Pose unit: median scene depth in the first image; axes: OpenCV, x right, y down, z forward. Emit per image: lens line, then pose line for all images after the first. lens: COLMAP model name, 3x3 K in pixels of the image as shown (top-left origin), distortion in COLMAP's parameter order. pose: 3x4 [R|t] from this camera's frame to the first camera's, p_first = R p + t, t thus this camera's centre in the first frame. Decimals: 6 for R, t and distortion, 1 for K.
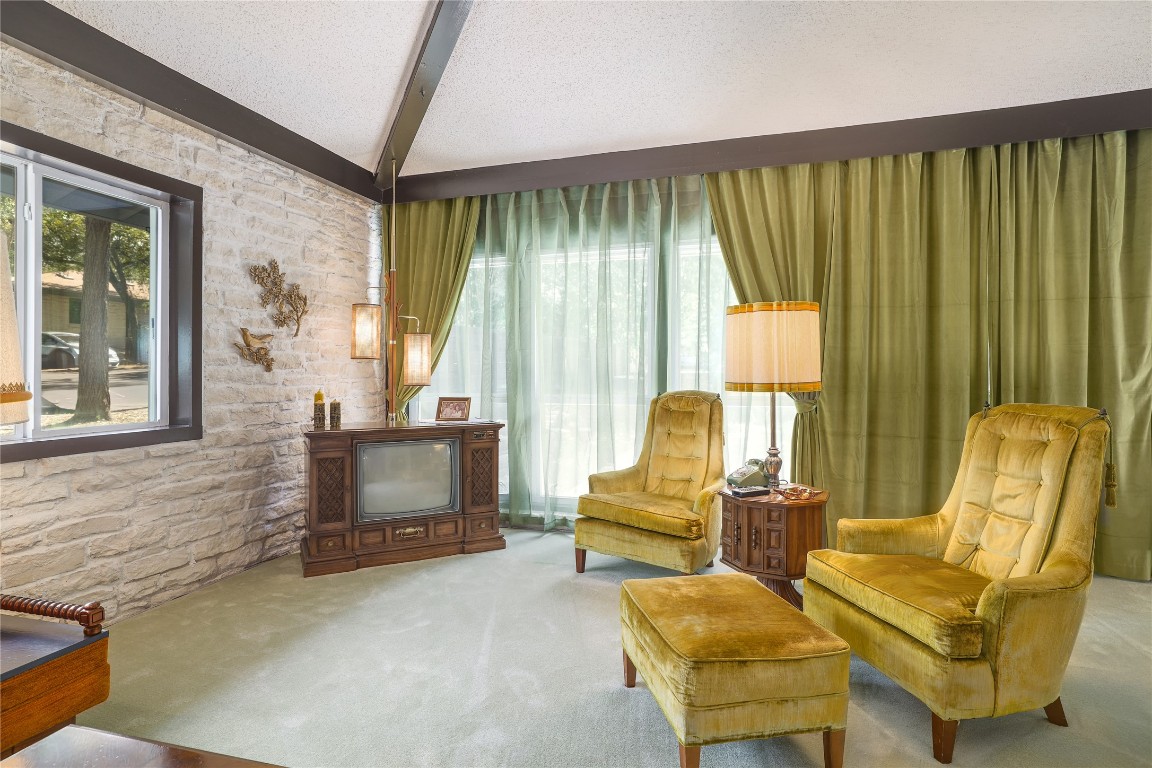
lens RADIAL K [[596.1, 0, 574.2], [0, 596.1, 368.1], [0, 0, 1]] dist [0.000304, 0.000174]
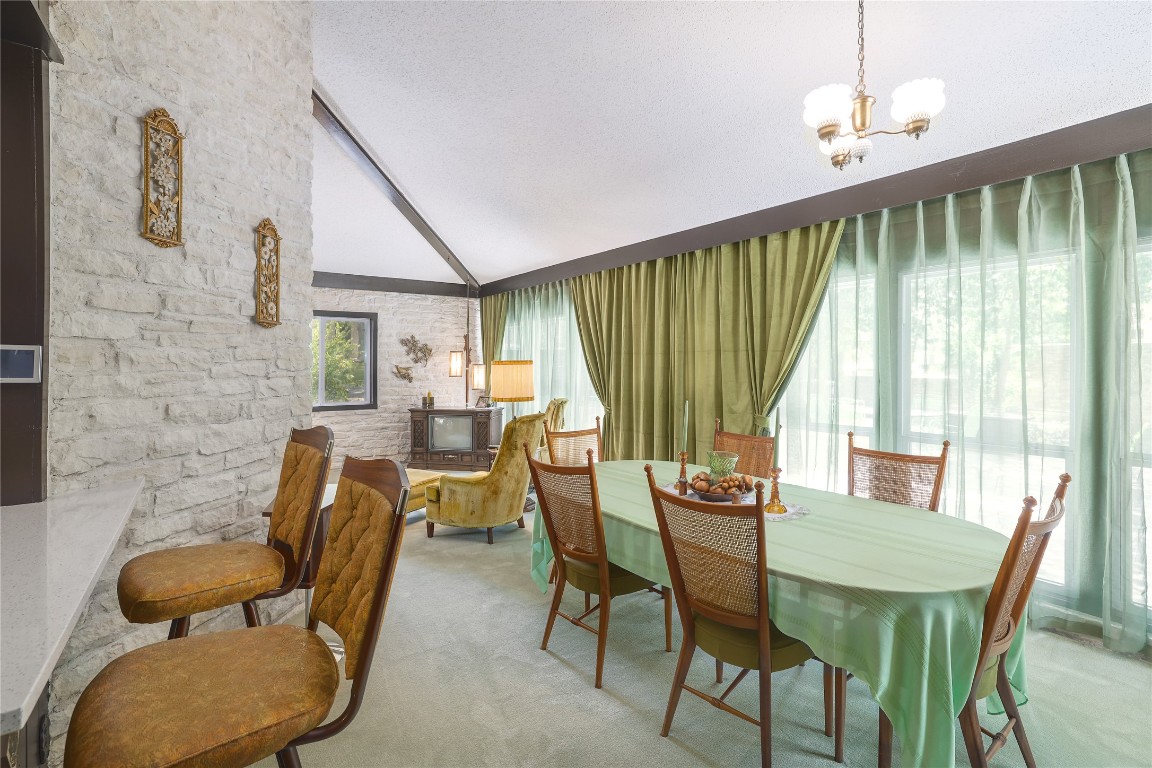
lens RADIAL K [[537.4, 0, 575.6], [0, 537.4, 358.3], [0, 0, 1]] dist [-0.001346, 0.000046]
pose [[0.794317, 0.002400, -0.607499, 1.326382], [-0.002587, 0.999996, 0.000568, -0.095215], [0.607499, 0.001121, 0.794320, -0.301879]]
